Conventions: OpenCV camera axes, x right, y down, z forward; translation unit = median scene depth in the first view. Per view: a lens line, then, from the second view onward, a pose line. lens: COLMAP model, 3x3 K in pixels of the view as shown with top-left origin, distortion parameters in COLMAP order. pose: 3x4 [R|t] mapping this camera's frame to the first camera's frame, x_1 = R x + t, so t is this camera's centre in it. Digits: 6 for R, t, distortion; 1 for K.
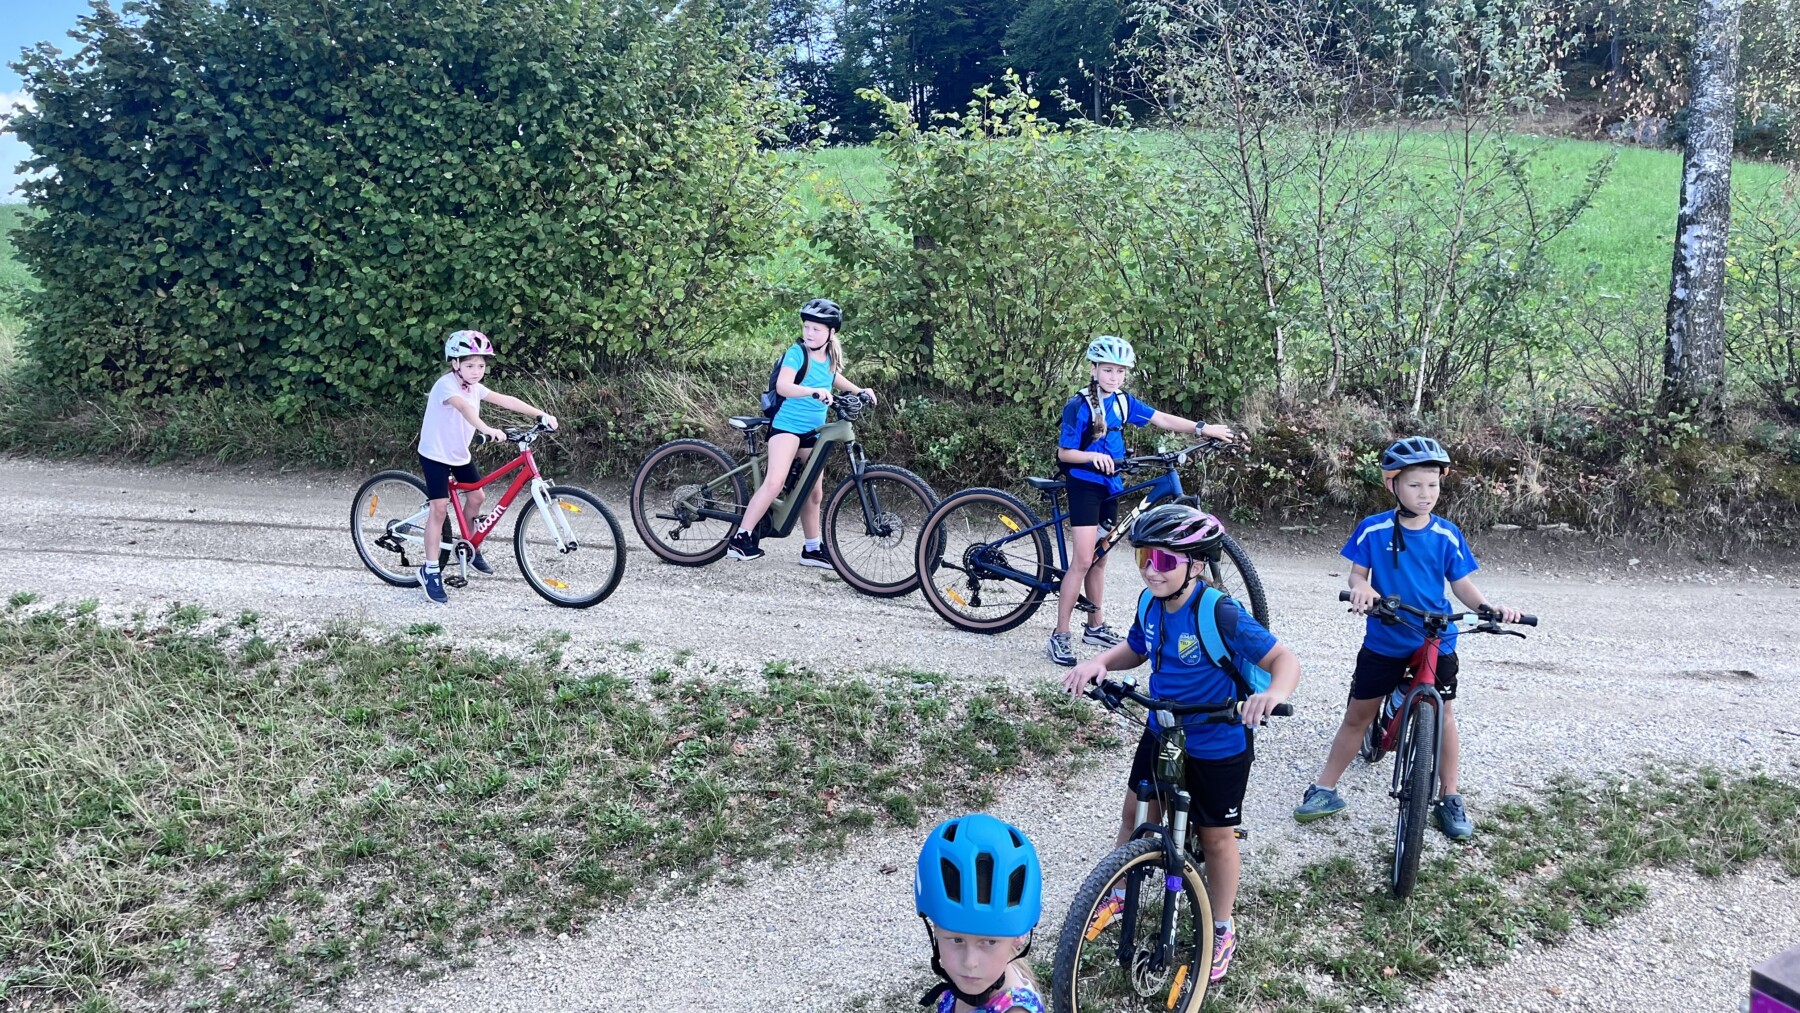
lens RADIAL K [[1435.3, 0, 900.0], [0, 1435.3, 506.5], [0, 0, 1]] dist [0.081491, -0.116322]
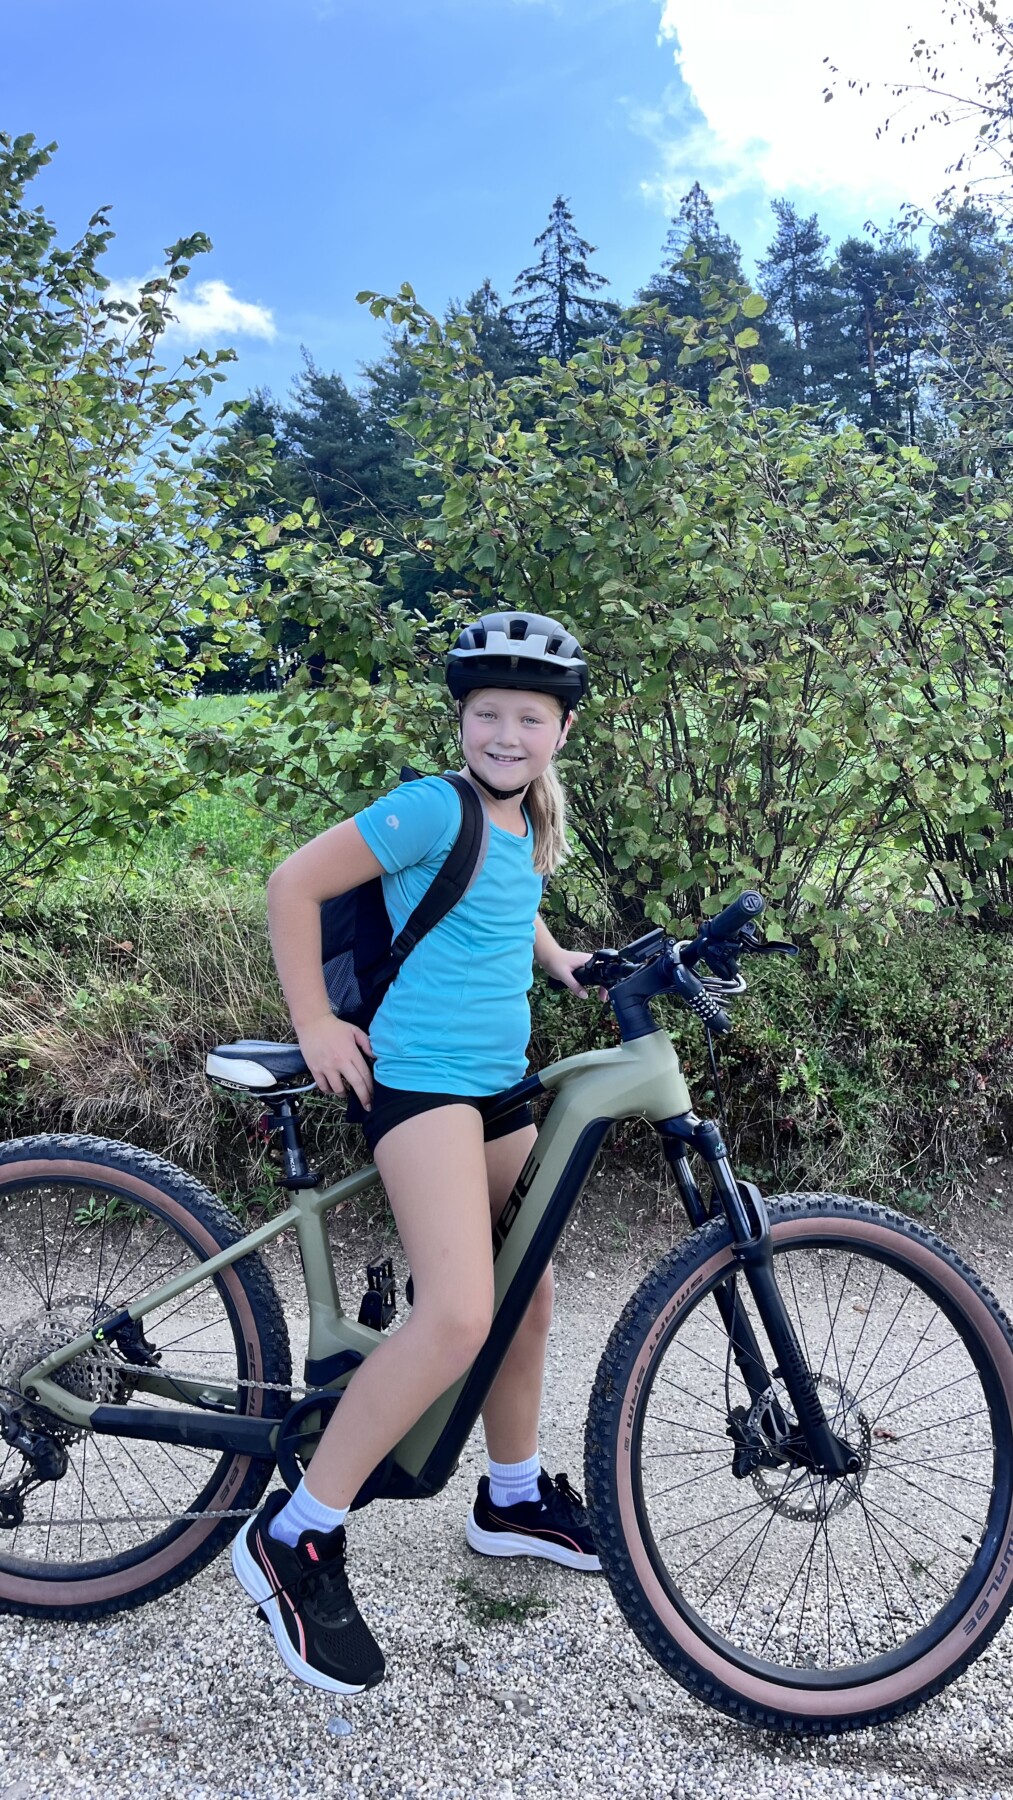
lens RADIAL K [[1435.3, 0, 506.5], [0, 1435.3, 900.0], [0, 0, 1]] dist [0.081491, -0.116322]
pose [[0.978447, -0.048572, 0.200704, -0.091000], [0.071367, 0.991592, -0.107946, -0.044027], [-0.193773, 0.119943, 0.973687, 0.562746]]
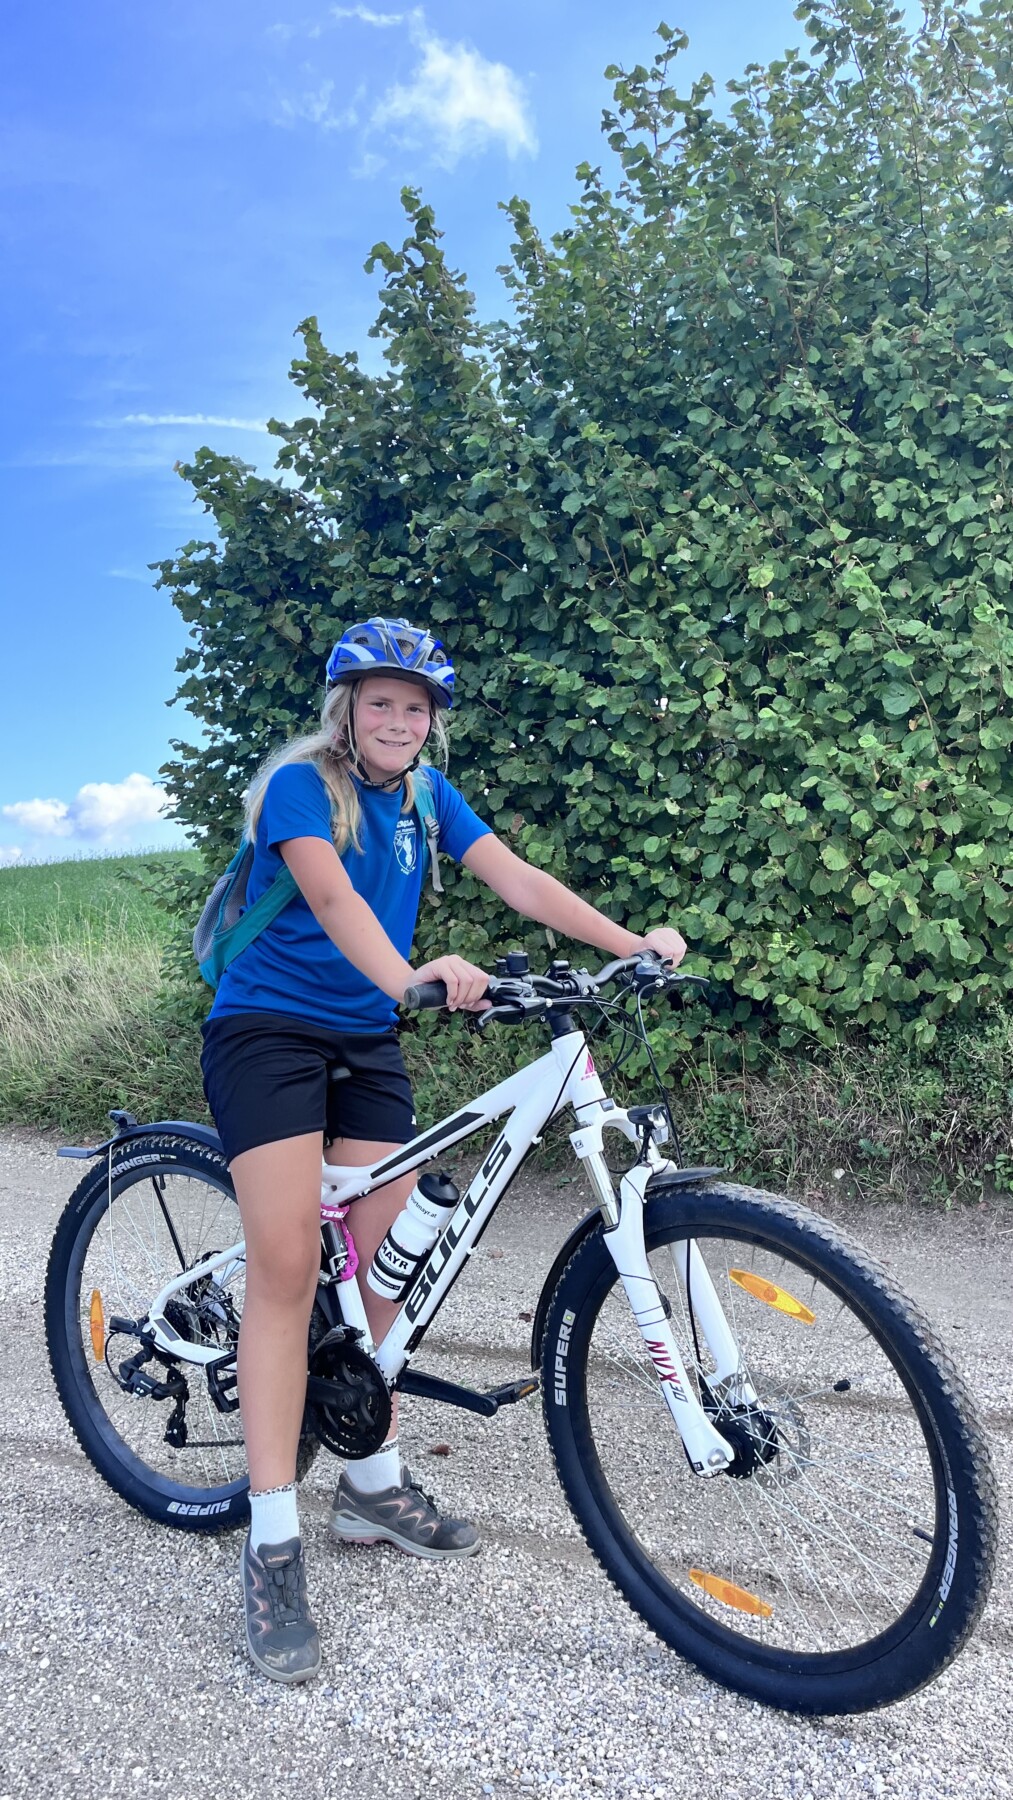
lens RADIAL K [[1435.3, 0, 506.5], [0, 1435.3, 900.0], [0, 0, 1]] dist [0.081491, -0.116322]
pose [[0.952172, -0.042899, -0.302535, -0.335105], [-0.009446, 0.985490, -0.169468, -0.039453], [0.305415, 0.164220, 0.937952, 0.551940]]
